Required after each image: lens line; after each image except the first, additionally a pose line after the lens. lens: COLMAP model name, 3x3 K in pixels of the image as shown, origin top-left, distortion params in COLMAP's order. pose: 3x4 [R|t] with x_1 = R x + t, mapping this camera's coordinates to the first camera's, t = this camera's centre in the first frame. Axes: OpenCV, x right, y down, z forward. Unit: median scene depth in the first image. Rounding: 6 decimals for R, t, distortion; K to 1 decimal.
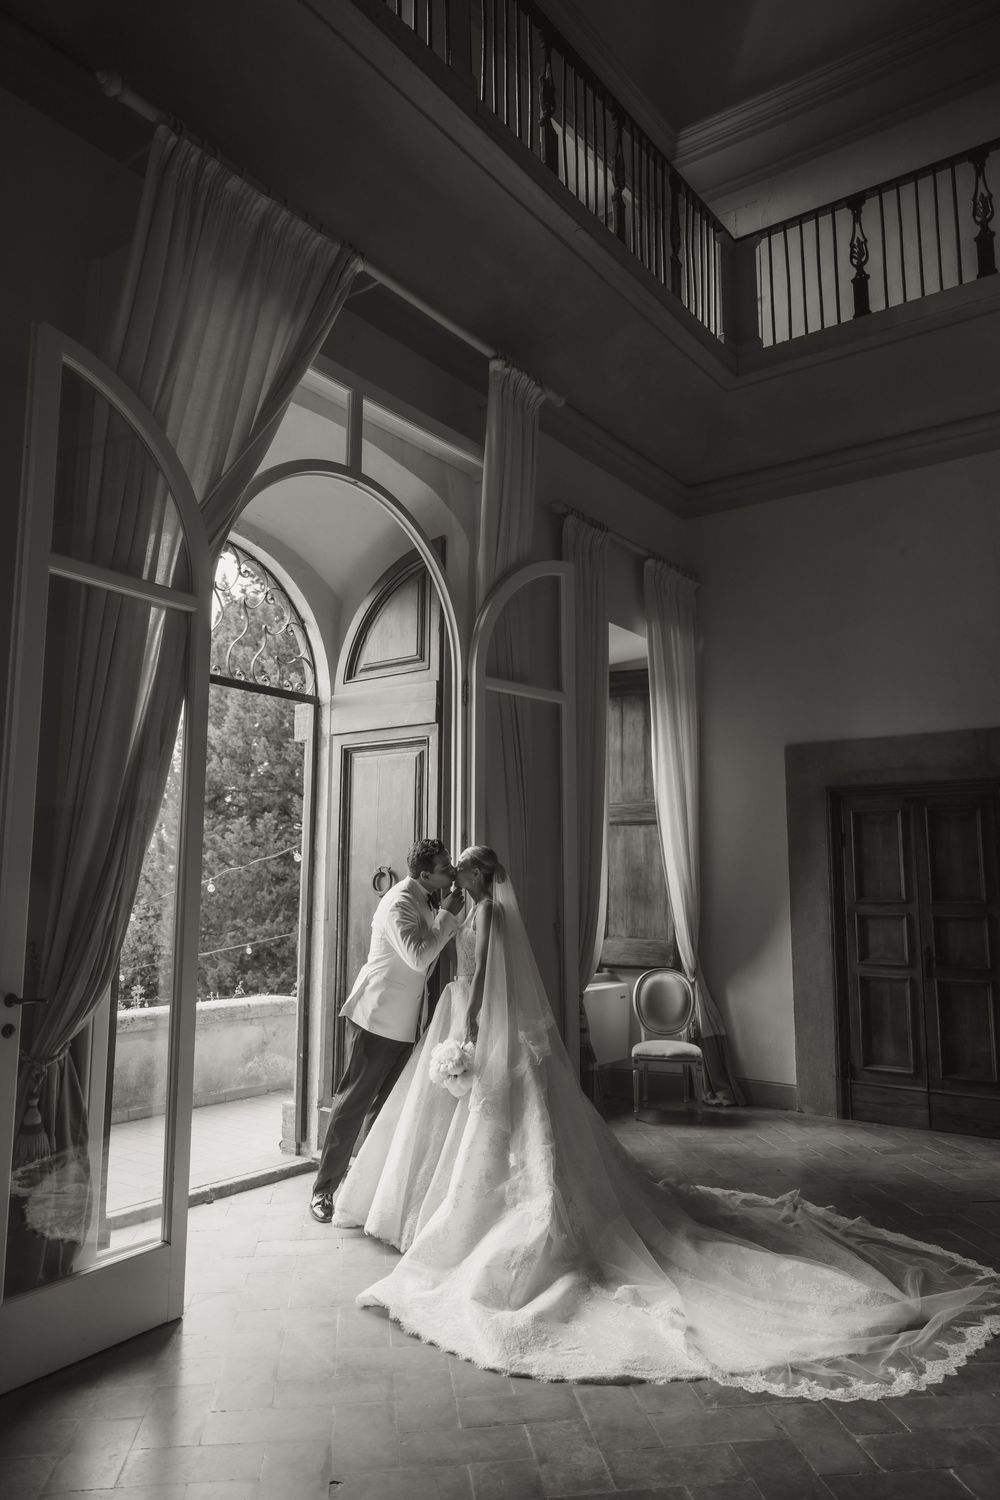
lens RADIAL K [[1017.6, 0, 497.8], [0, 1017.6, 747.0], [0, 0, 1]] dist [0.005347, -0.009778]
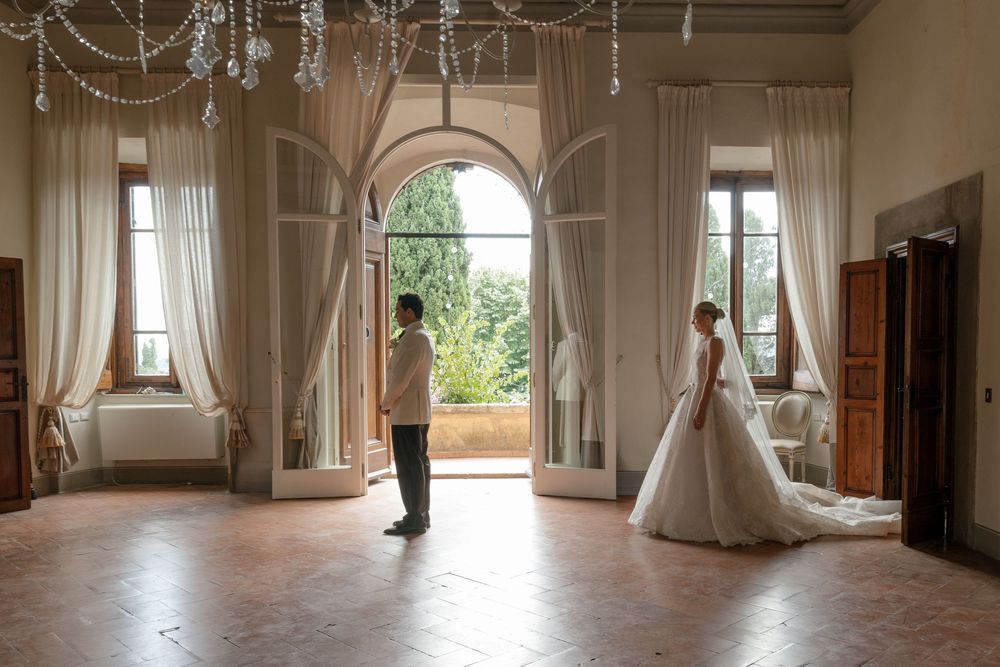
lens RADIAL K [[799.5, 0, 567.1], [0, 799.5, 387.0], [0, 0, 1]] dist [-0.005902, 0.003031]
pose [[0.641403, 0.025830, -0.766769, 1.153165], [0.115689, 0.984749, 0.129946, 0.050161], [0.758431, -0.172055, 0.628633, 0.110731]]
